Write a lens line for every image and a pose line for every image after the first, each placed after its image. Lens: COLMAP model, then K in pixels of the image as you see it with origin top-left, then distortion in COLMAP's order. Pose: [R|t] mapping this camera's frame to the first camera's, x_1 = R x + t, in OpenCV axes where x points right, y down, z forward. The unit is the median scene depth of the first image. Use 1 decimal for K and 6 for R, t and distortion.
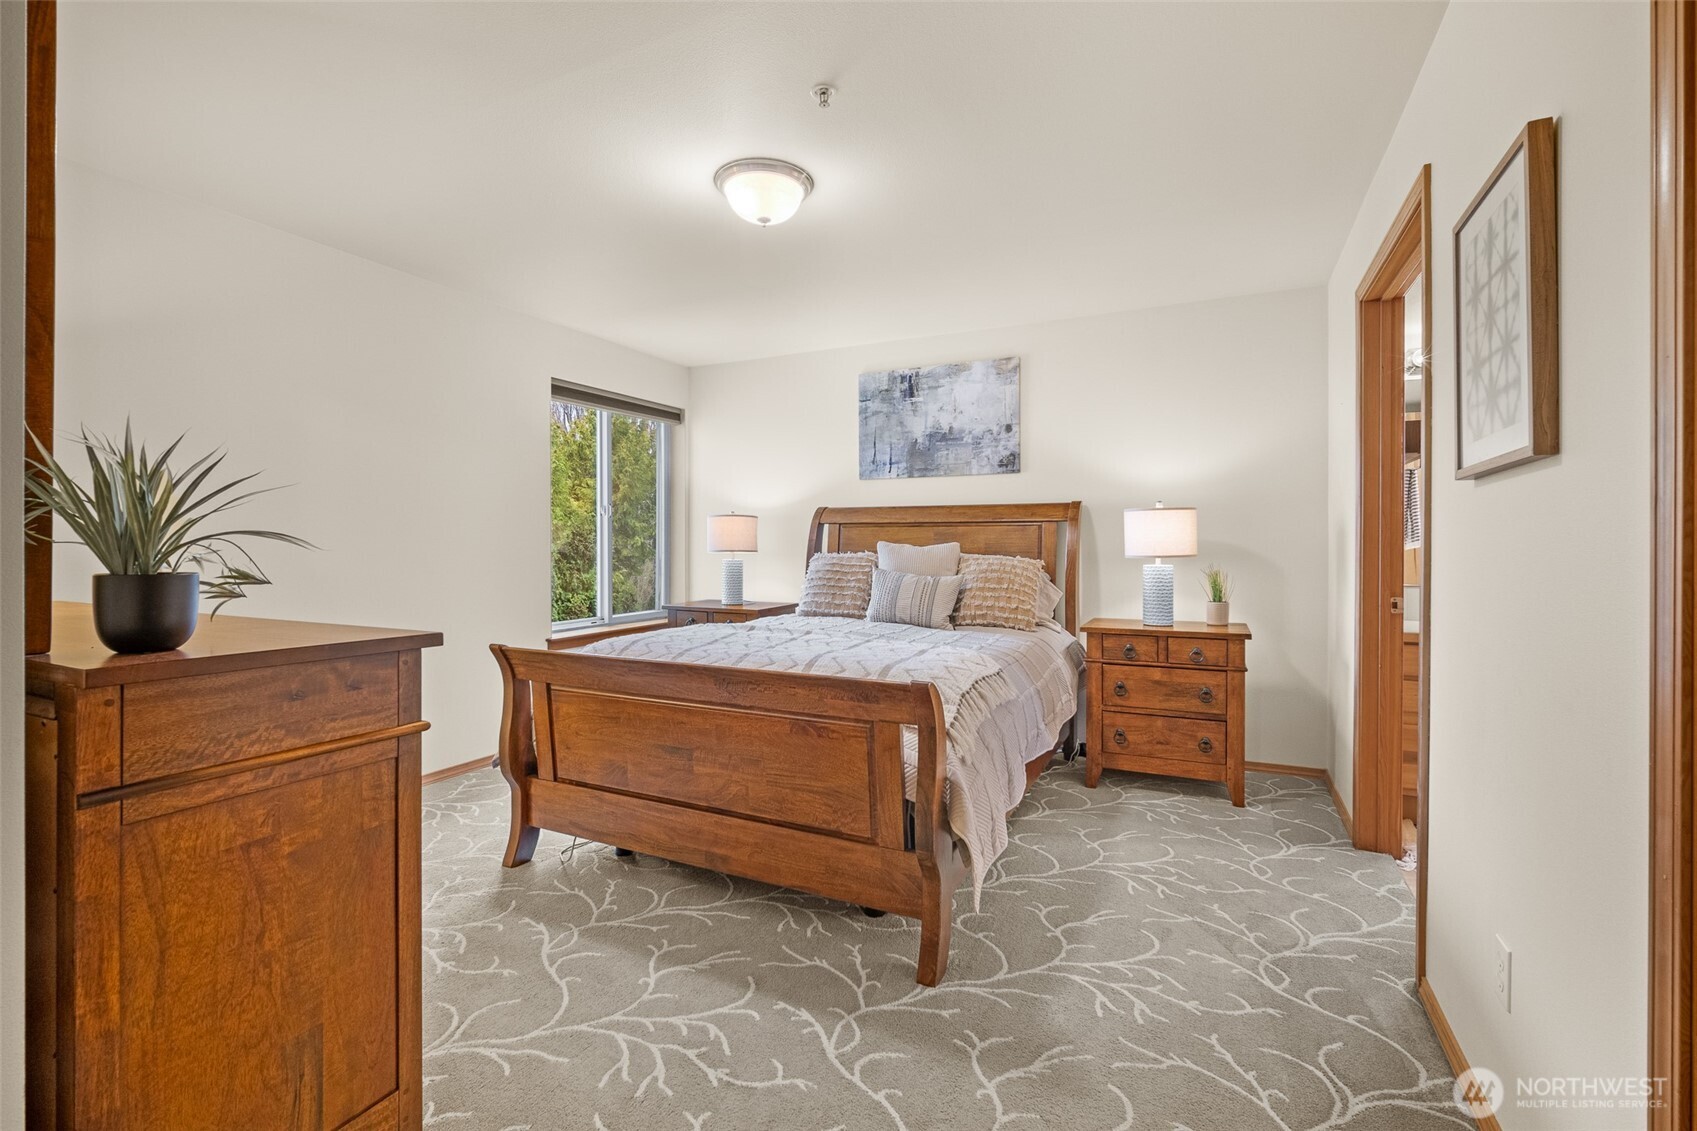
lens RADIAL K [[745.9, 0, 844.6], [0, 745.9, 542.2], [0, 0, 1]] dist [-0.001865, 0.000178]
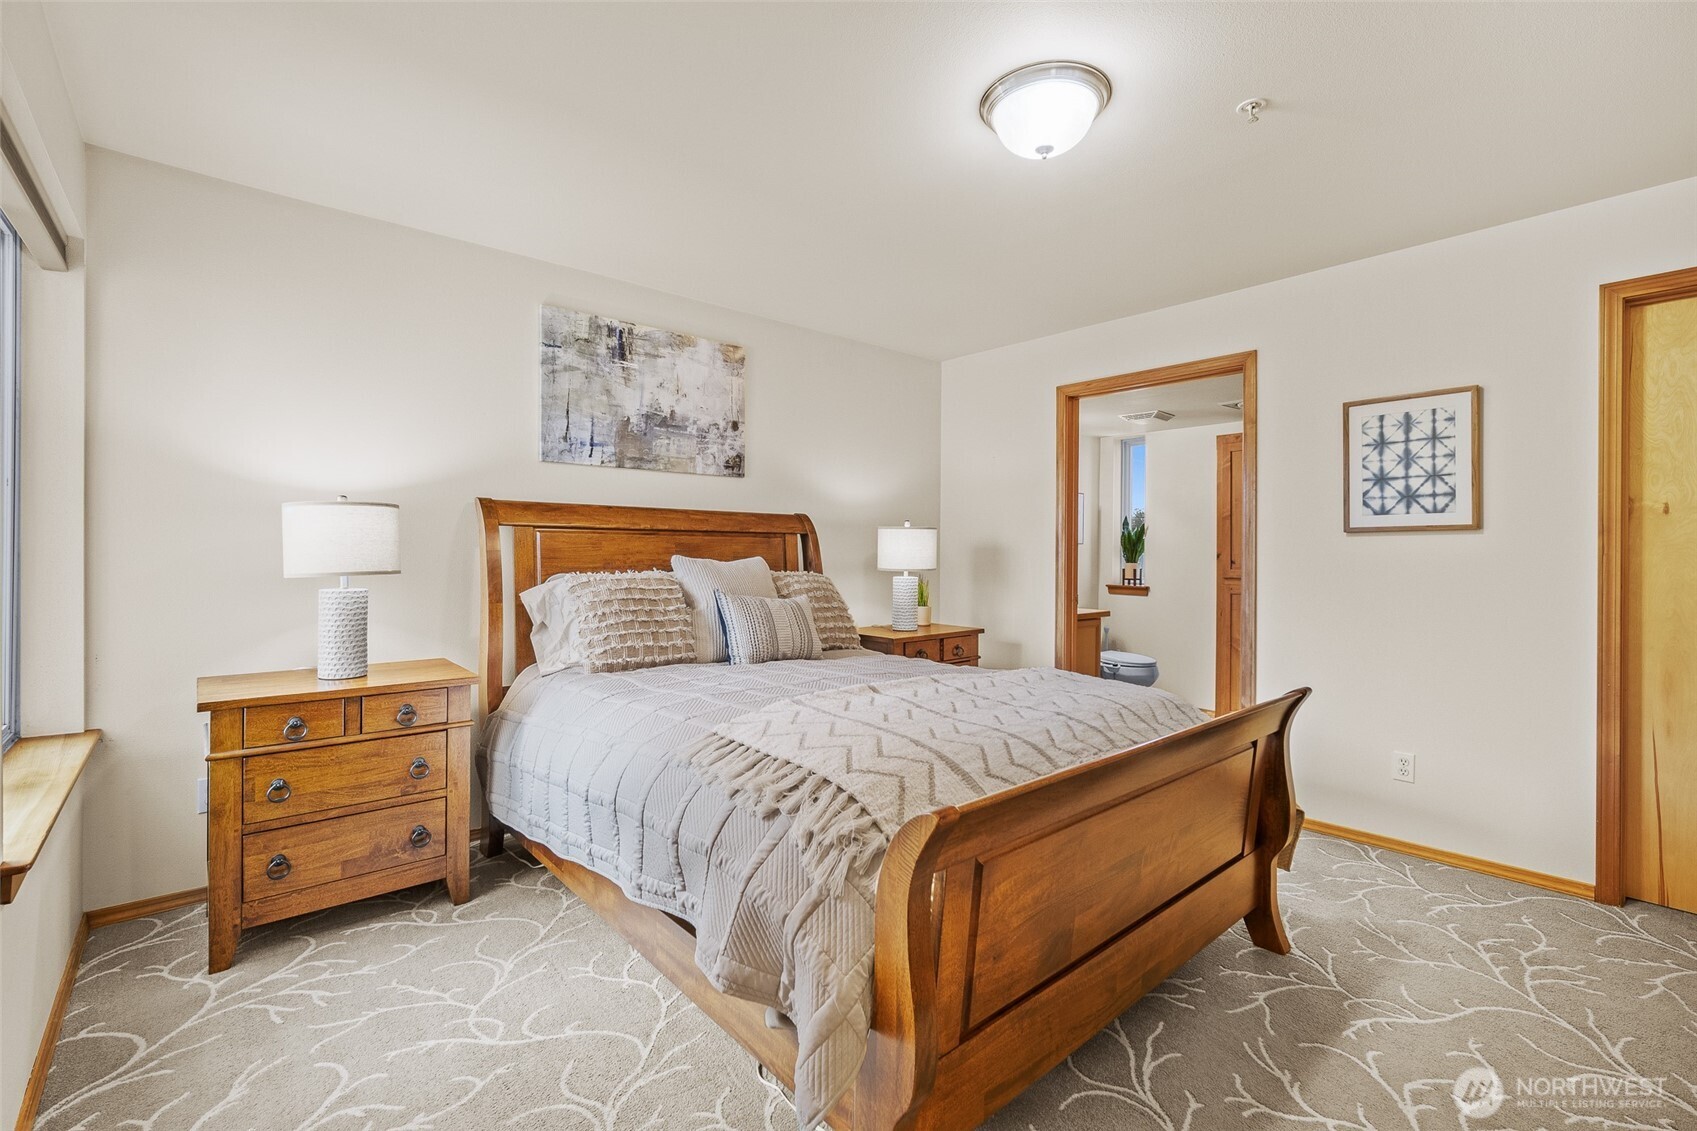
lens RADIAL K [[738.7, 0, 848.2], [0, 738.7, 557.7], [0, 0, 1]] dist [-0.016471, 0.006172]
pose [[0.382727, -0.008356, 0.923824, -0.532760], [-0.012268, 0.999825, 0.014126, -0.010928], [-0.923780, -0.016740, 0.382557, 0.536777]]
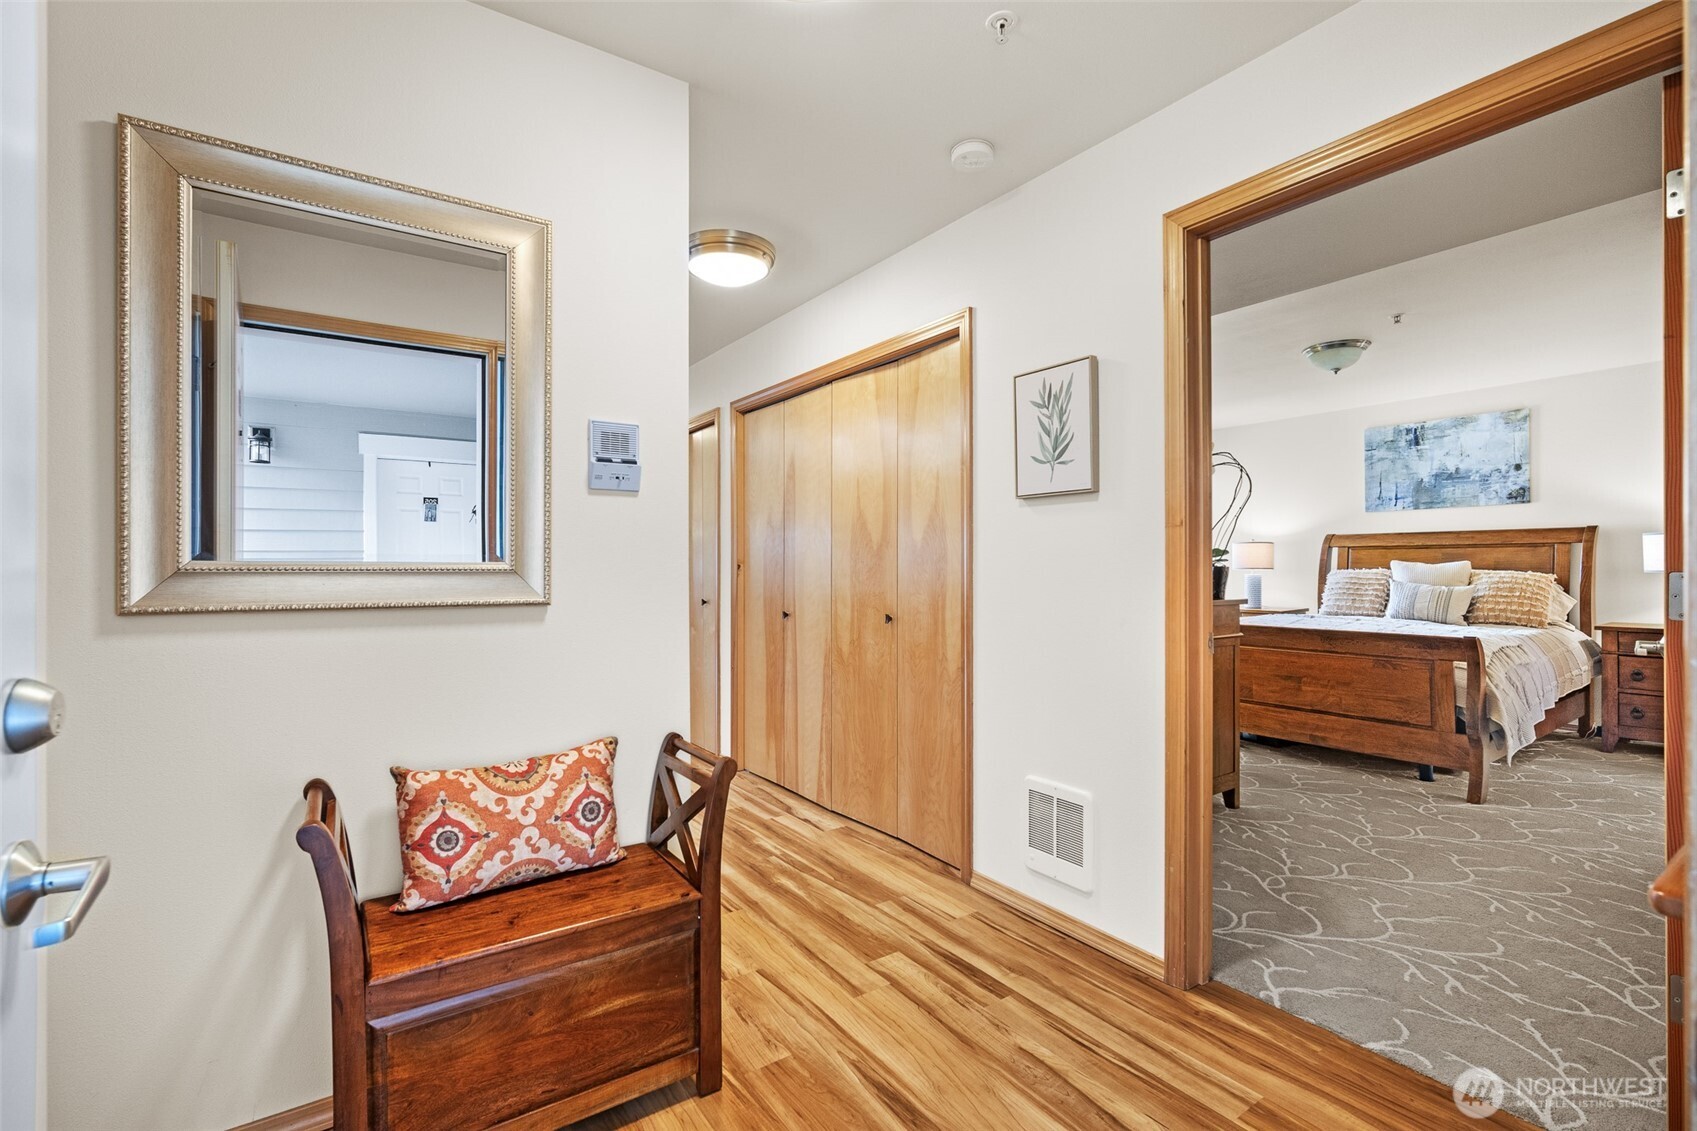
lens RADIAL K [[746.6, 0, 848.5], [0, 746.6, 565.5], [0, 0, 1]] dist [-0.004994, 0.000119]
pose [[0.877945, -0.006073, -0.478724, -0.161386], [0.009003, 0.999952, 0.003825, -0.005590], [0.478677, -0.007668, 0.877957, -0.597957]]
